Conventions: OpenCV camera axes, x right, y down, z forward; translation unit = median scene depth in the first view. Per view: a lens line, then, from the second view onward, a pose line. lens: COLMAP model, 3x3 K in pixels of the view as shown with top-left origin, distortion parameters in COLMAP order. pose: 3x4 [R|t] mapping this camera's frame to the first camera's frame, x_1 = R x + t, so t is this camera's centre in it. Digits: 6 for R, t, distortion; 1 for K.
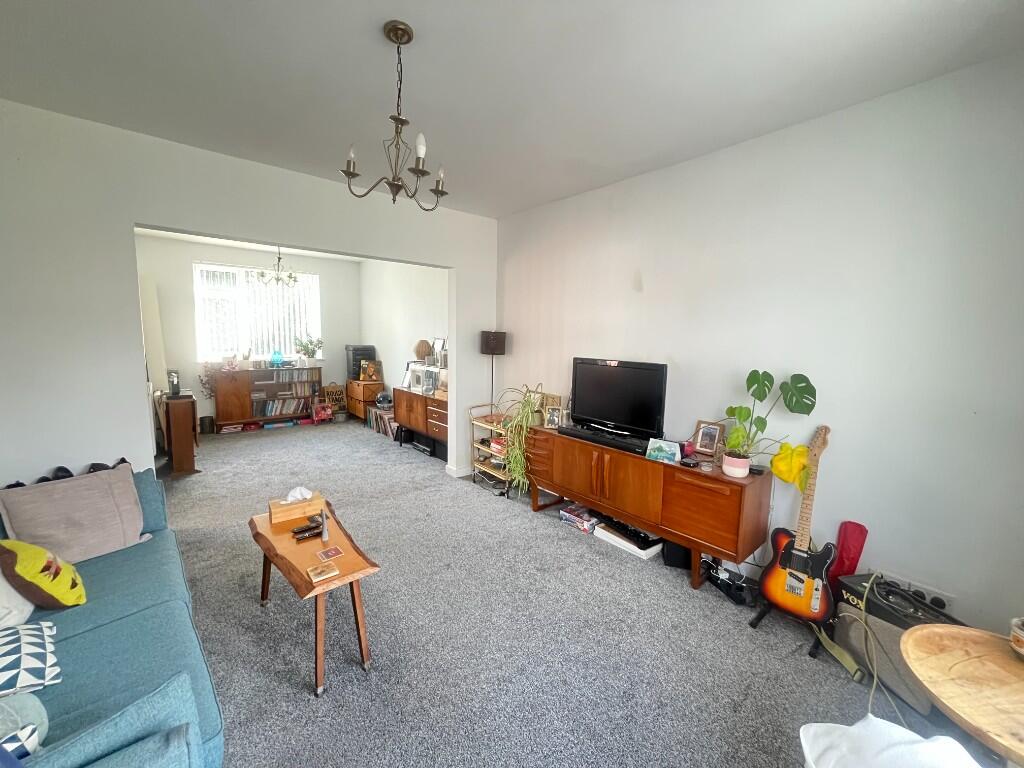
lens RADIAL K [[411.9, 0, 516.3], [0, 411.9, 382.1], [0, 0, 1]] dist [-0.001847, -0.000120]
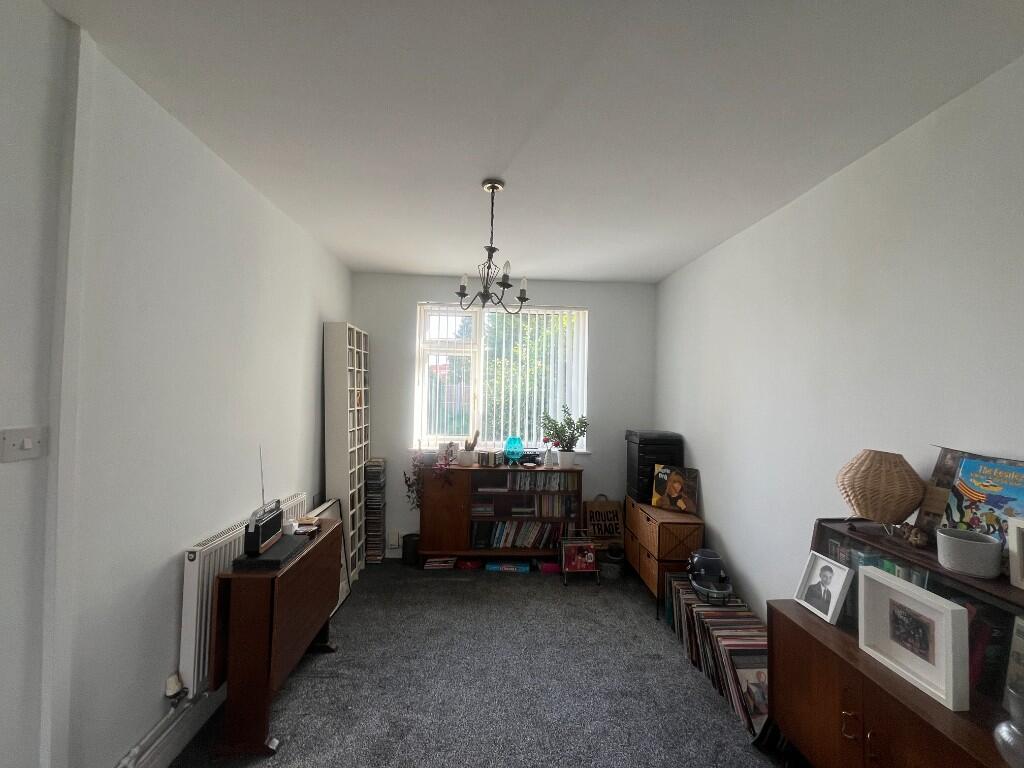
lens RADIAL K [[411.9, 0, 511.9], [0, 411.9, 384.5], [0, 0, 1]] dist [-0.001847, -0.000120]
pose [[0.789703, -0.011160, -0.613388, -0.212670], [-0.081354, 0.989099, -0.122735, -0.074765], [0.608072, 0.146826, 0.780186, 0.505741]]
